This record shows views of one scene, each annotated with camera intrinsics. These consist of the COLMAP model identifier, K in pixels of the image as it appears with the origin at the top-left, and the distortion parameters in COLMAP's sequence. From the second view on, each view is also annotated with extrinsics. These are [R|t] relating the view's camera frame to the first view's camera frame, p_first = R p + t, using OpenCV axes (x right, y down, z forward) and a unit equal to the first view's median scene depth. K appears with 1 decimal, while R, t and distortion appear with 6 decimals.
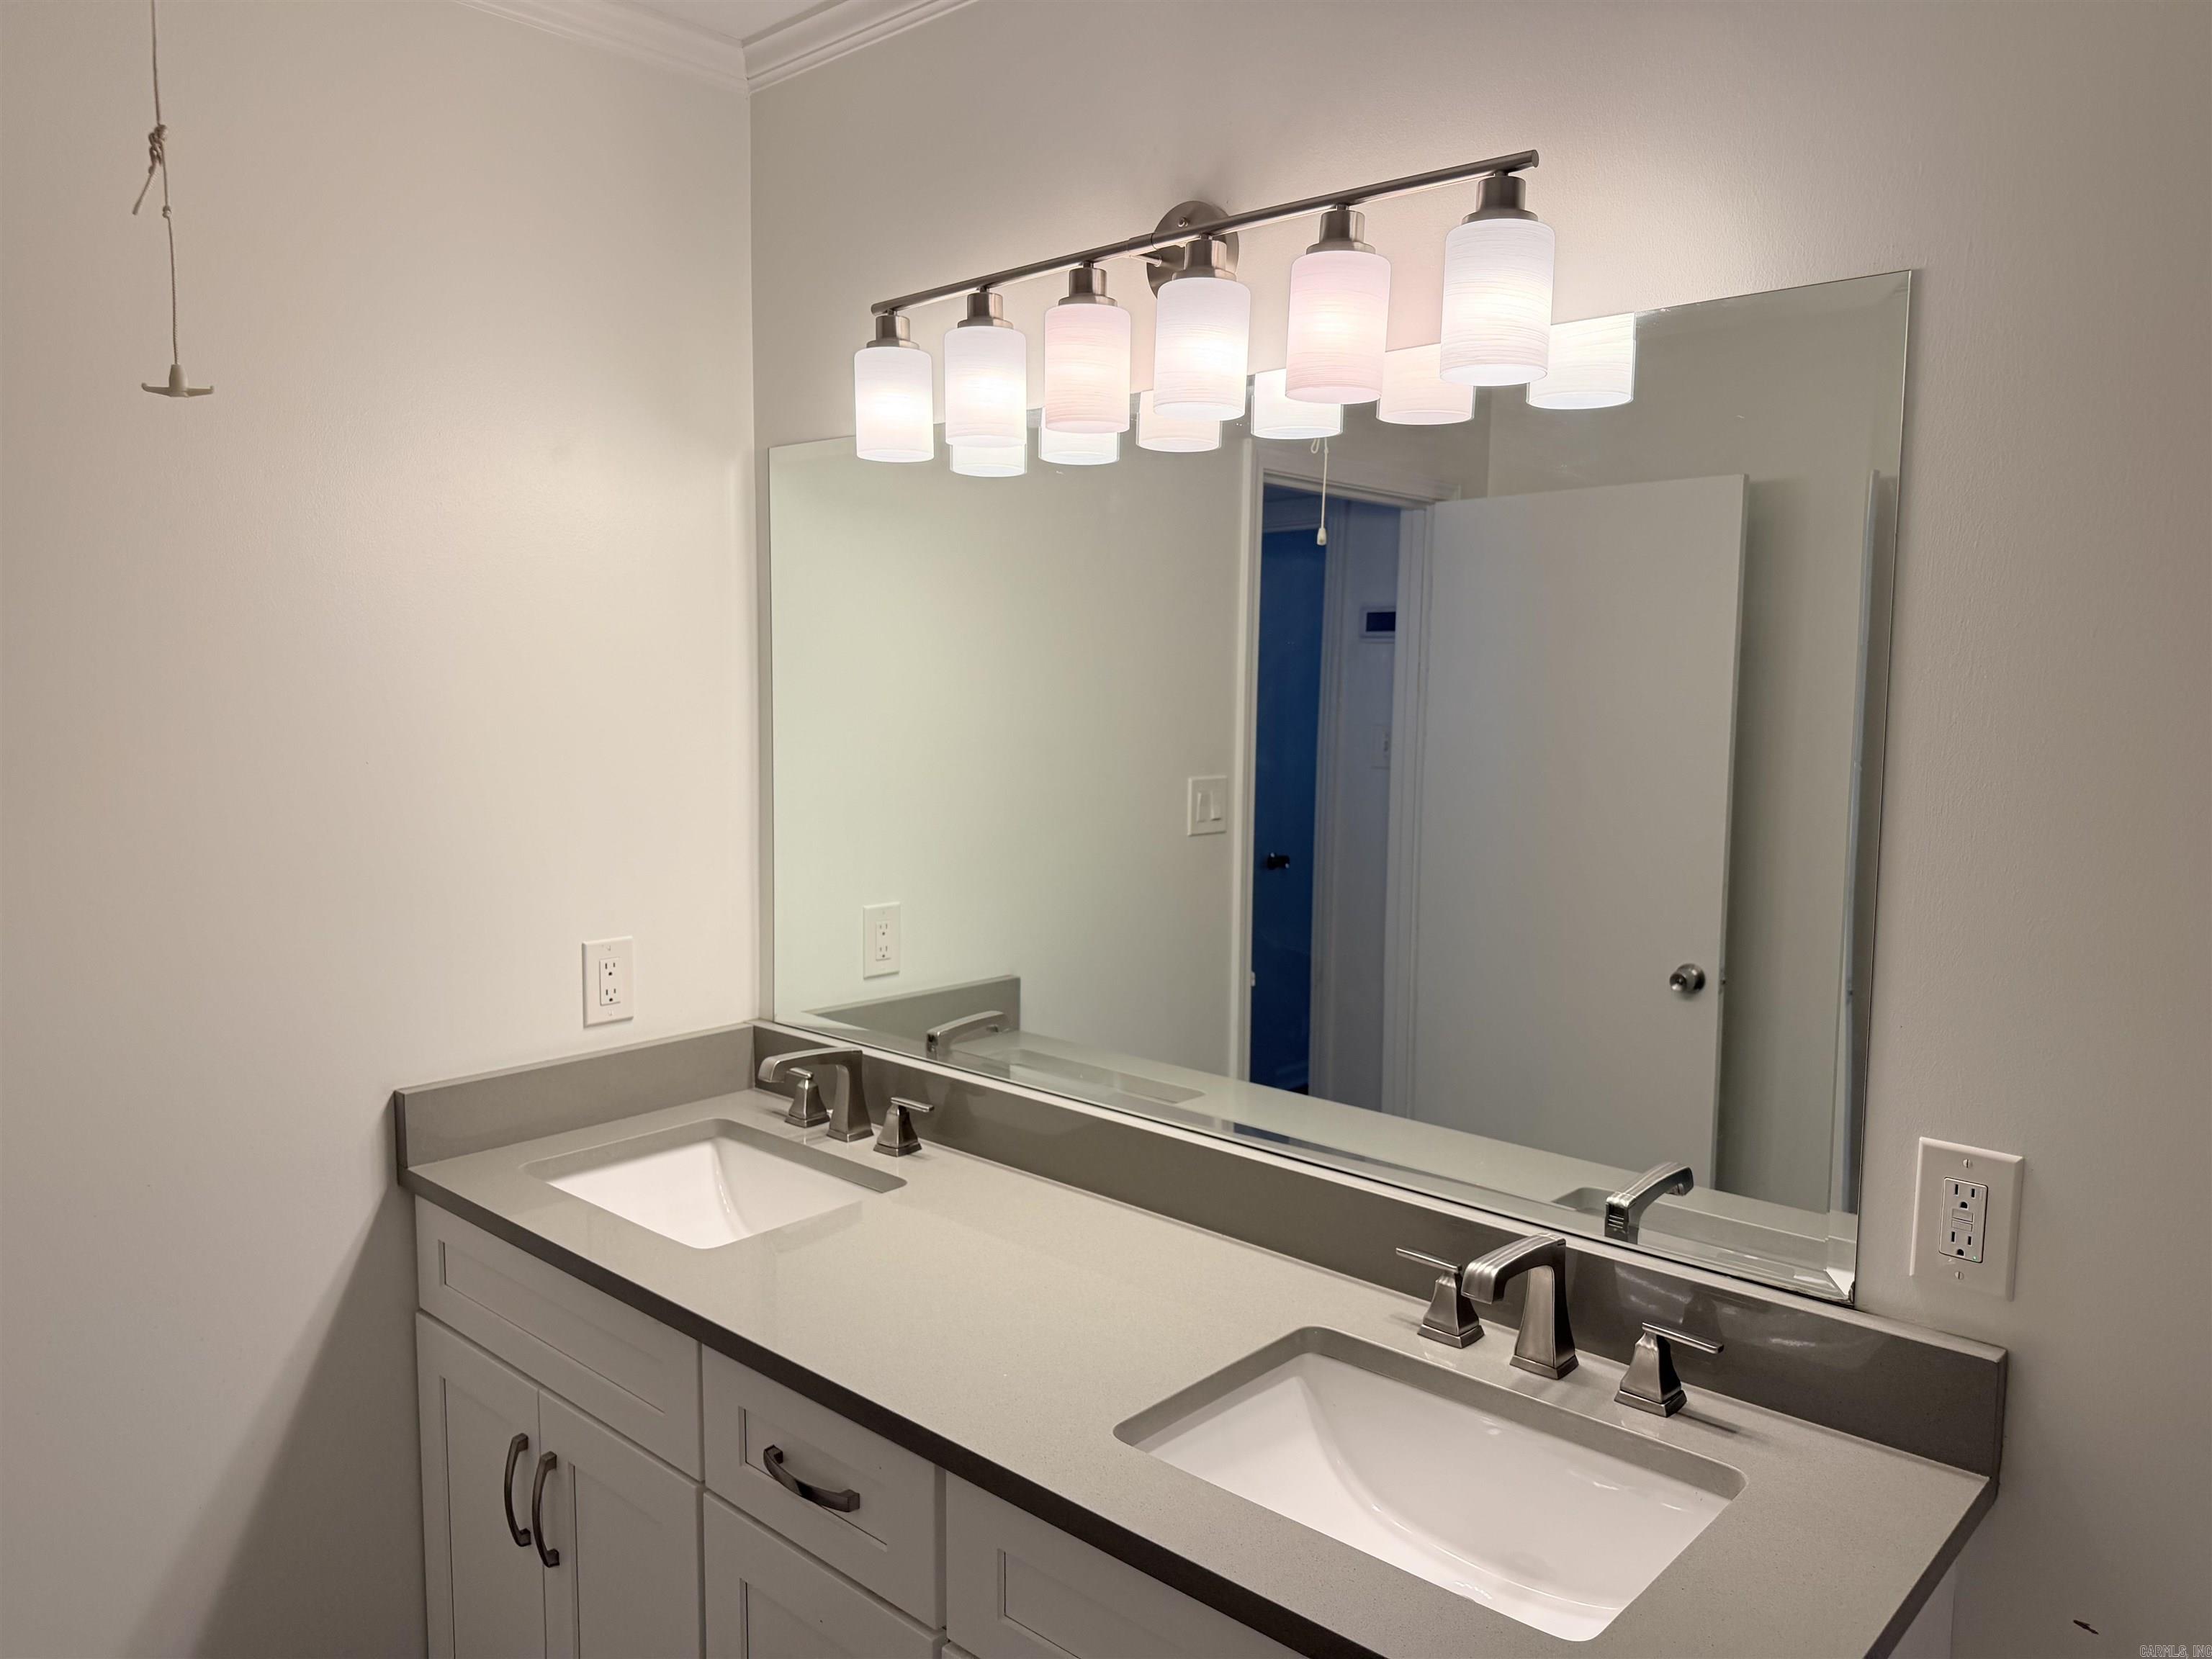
lens RADIAL K [[1565.5, 0, 1097.0], [0, 1565.5, 852.9], [0, 0, 1]] dist [0.044584, -0.057743]
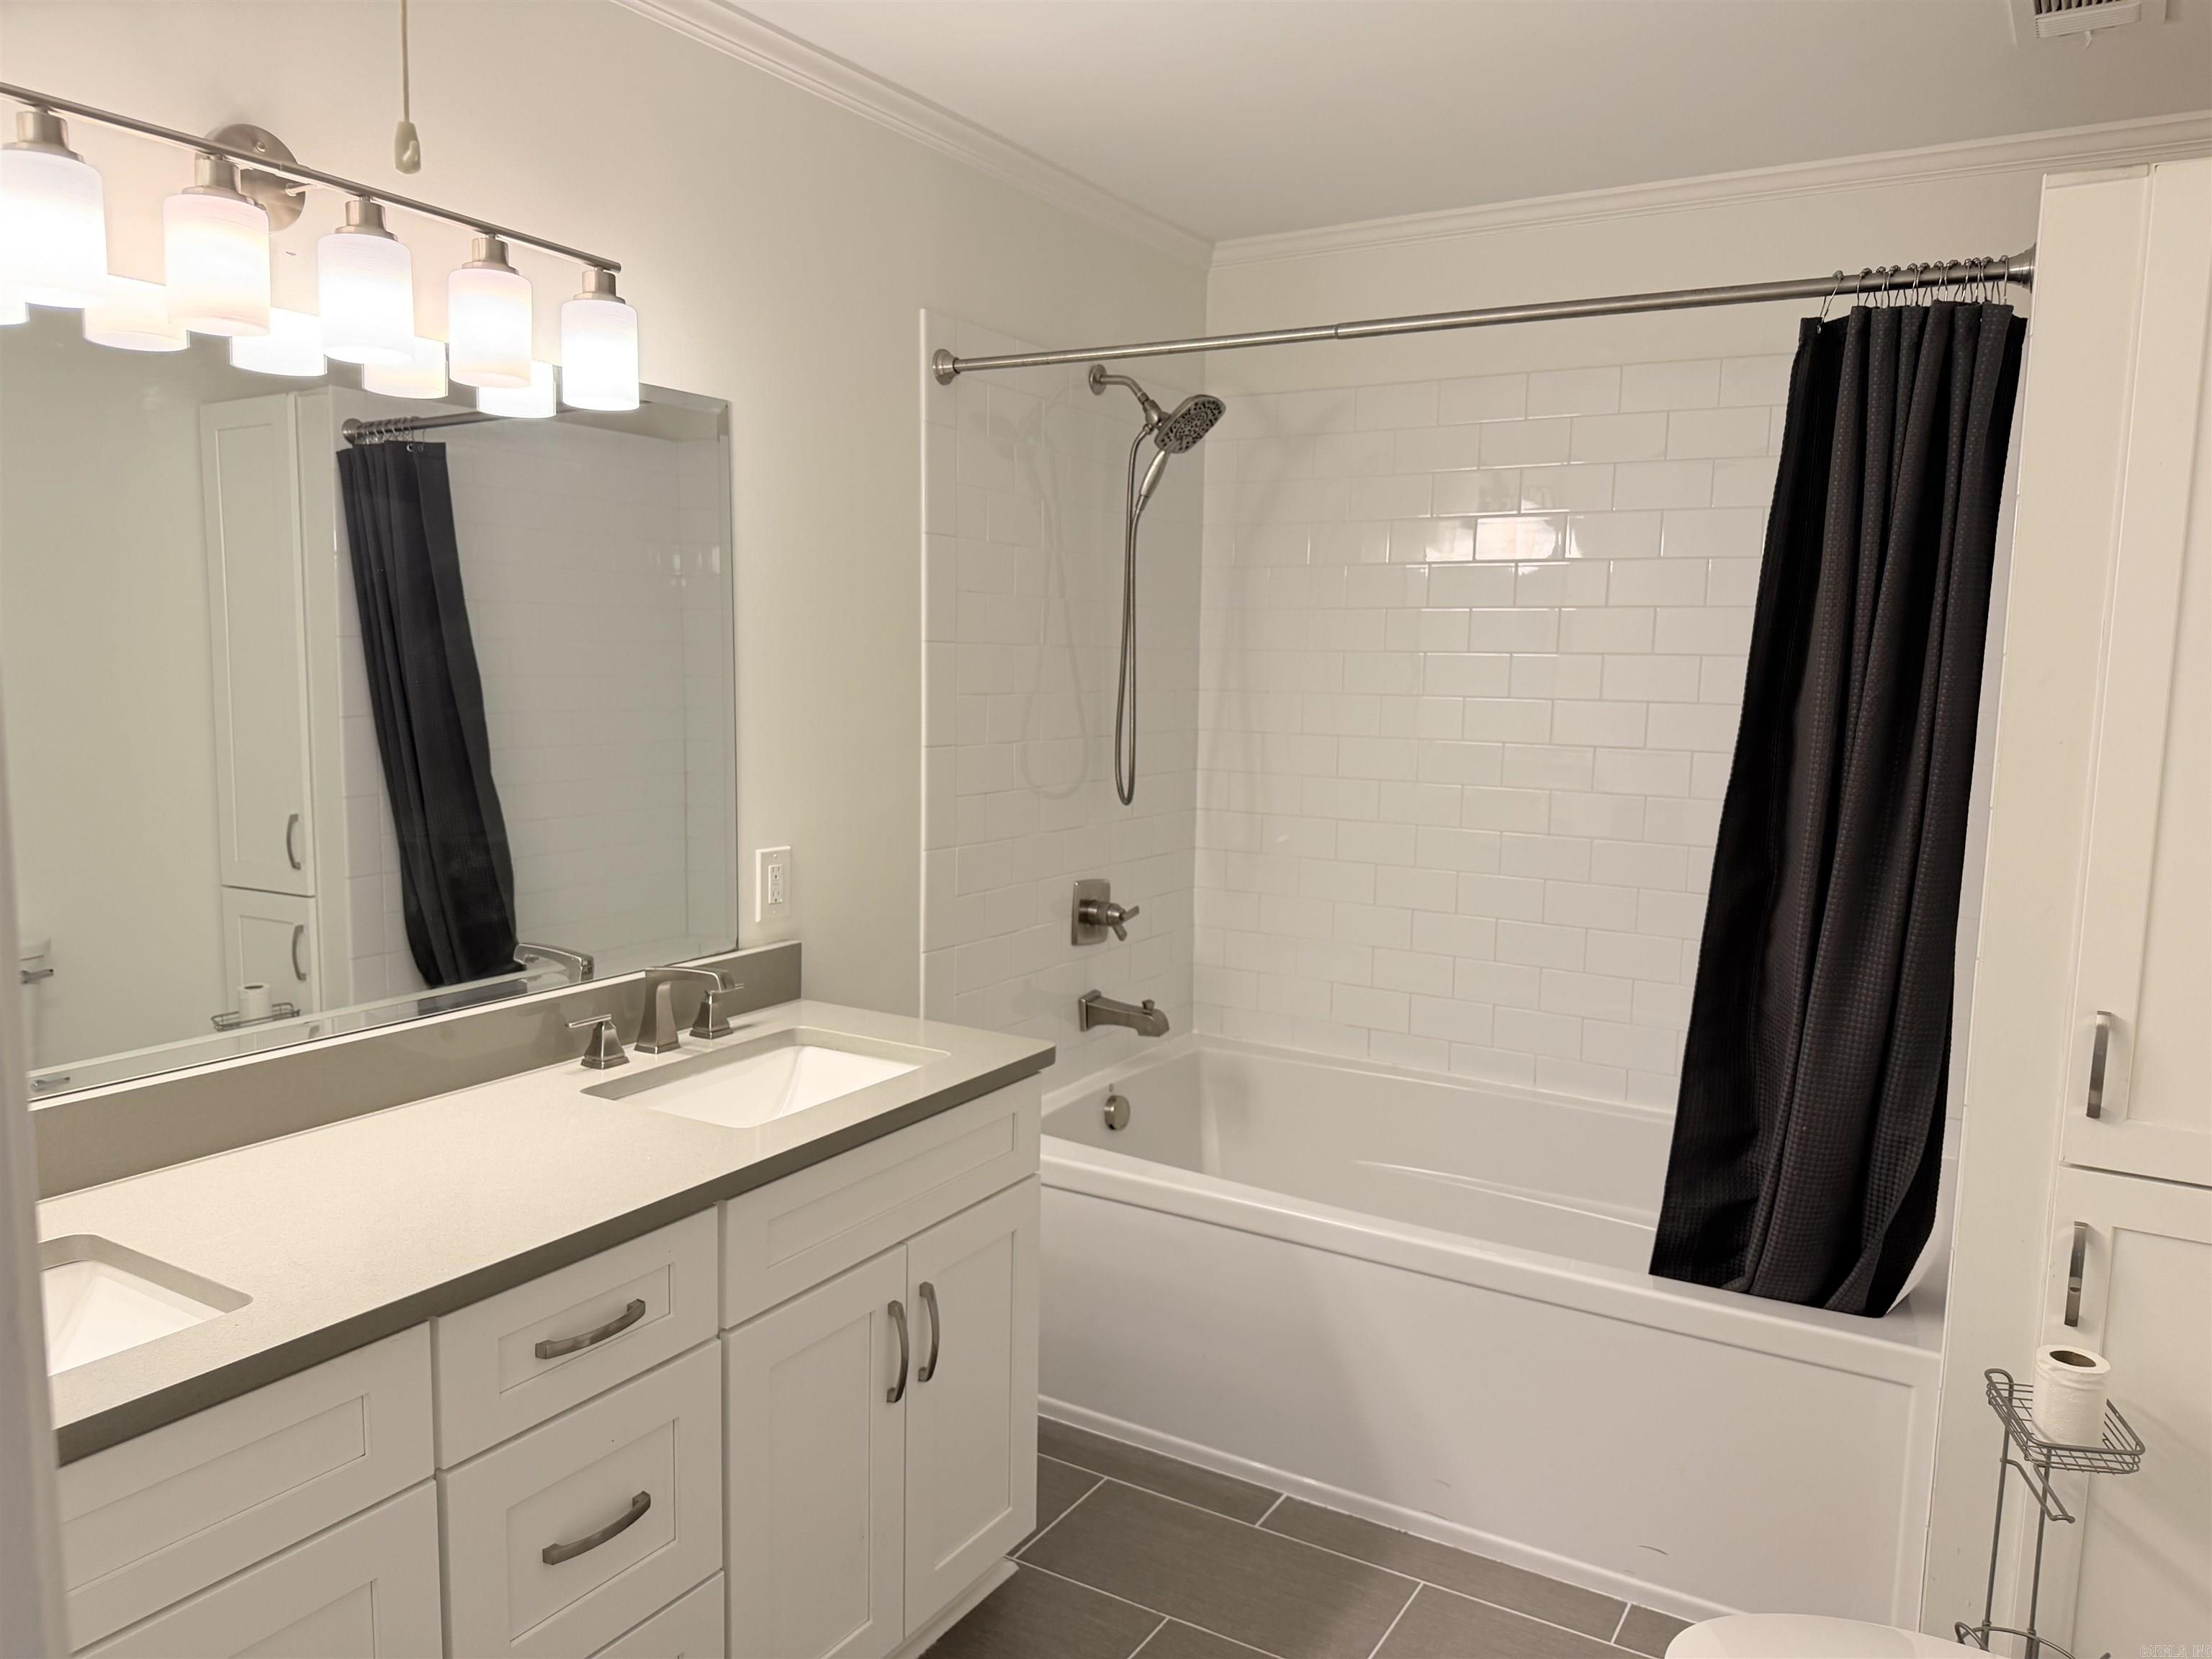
lens RADIAL K [[1565.5, 0, 1102.7], [0, 1565.5, 819.9], [0, 0, 1]] dist [0.044584, -0.057743]
pose [[-0.191562, -0.101094, 0.976260, -1.272954], [0.106915, 0.986613, 0.123145, -0.040790], [-0.975640, 0.127967, -0.178189, 0.812749]]
